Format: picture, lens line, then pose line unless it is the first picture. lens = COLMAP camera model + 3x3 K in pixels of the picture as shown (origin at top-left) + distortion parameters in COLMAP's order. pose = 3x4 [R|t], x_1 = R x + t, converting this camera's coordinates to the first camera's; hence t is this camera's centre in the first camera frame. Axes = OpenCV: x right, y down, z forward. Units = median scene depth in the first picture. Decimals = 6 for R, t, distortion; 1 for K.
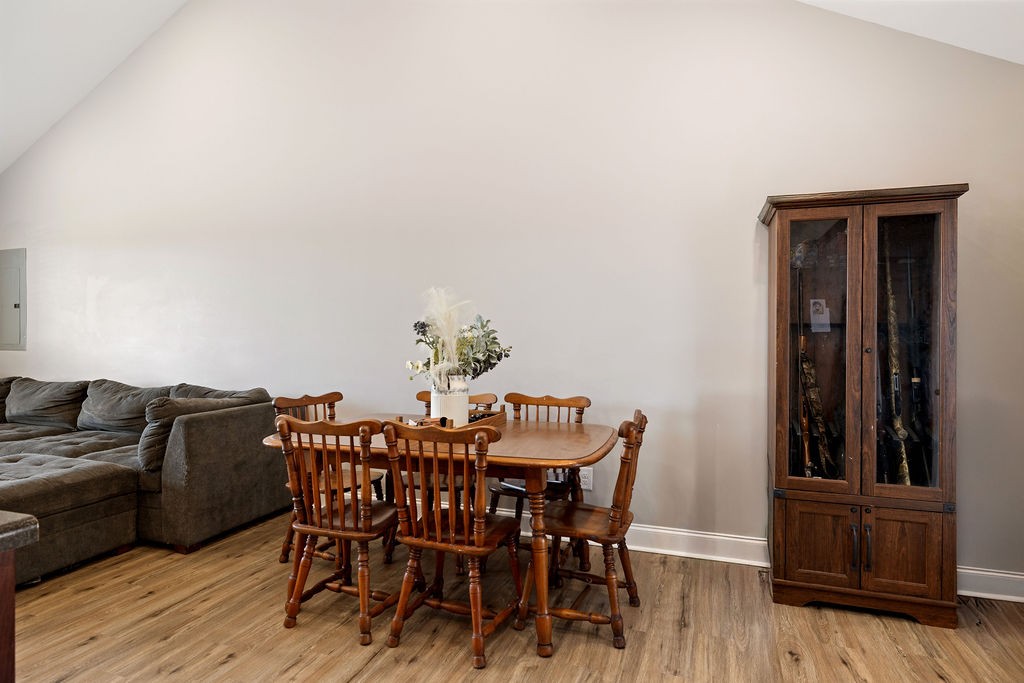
lens RADIAL K [[550.8, 0, 512.0], [0, 550.8, 341.5], [0, 0, 1]] dist [0.001307, -0.000080]
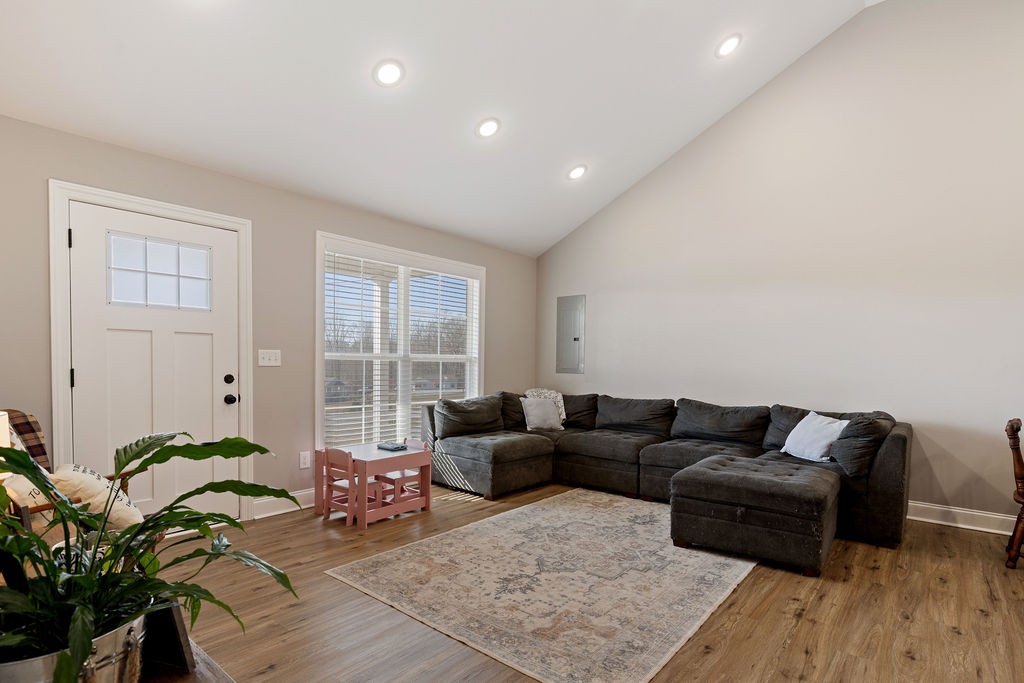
lens RADIAL K [[524.2, 0, 513.2], [0, 524.2, 383.2], [0, 0, 1]] dist [0.001459, 0.000980]
pose [[0.936787, 0.021036, -0.349268, -0.760018], [-0.010031, 0.999395, 0.033288, -0.000743], [0.349757, -0.027680, 0.936431, -0.261043]]
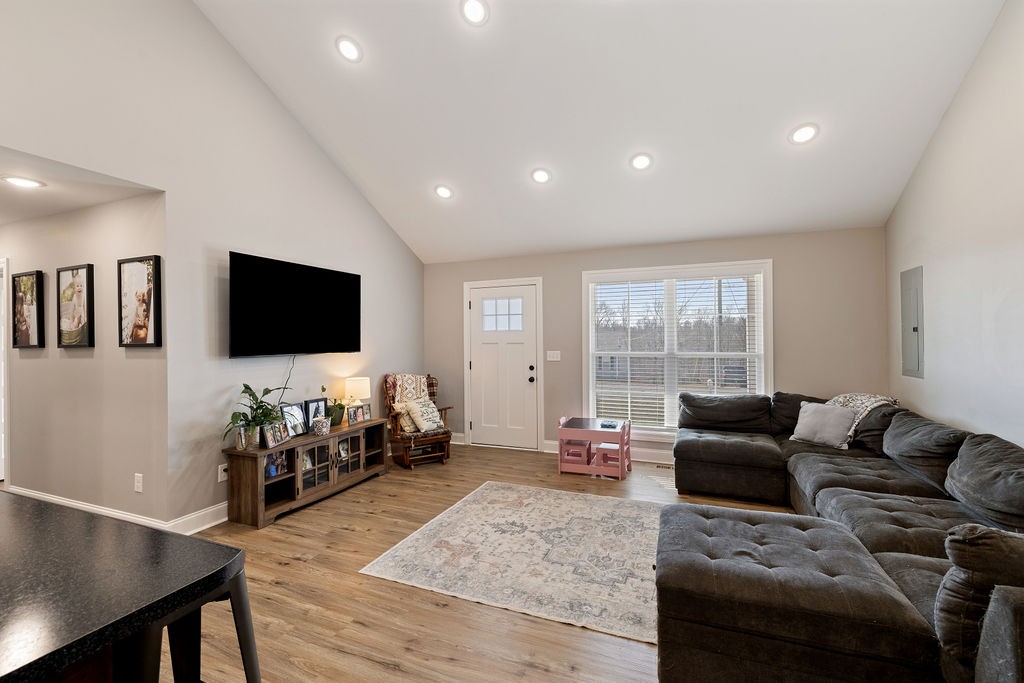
lens RADIAL K [[439.1, 0, 512.0], [0, 439.1, 341.5], [0, 0, 1]] dist [0.001072, -0.000122]
pose [[-0.059525, -0.001431, -0.998226, -0.160121], [0.000860, 0.999999, -0.001484, -0.055150], [0.998226, -0.000947, -0.059524, 0.468904]]
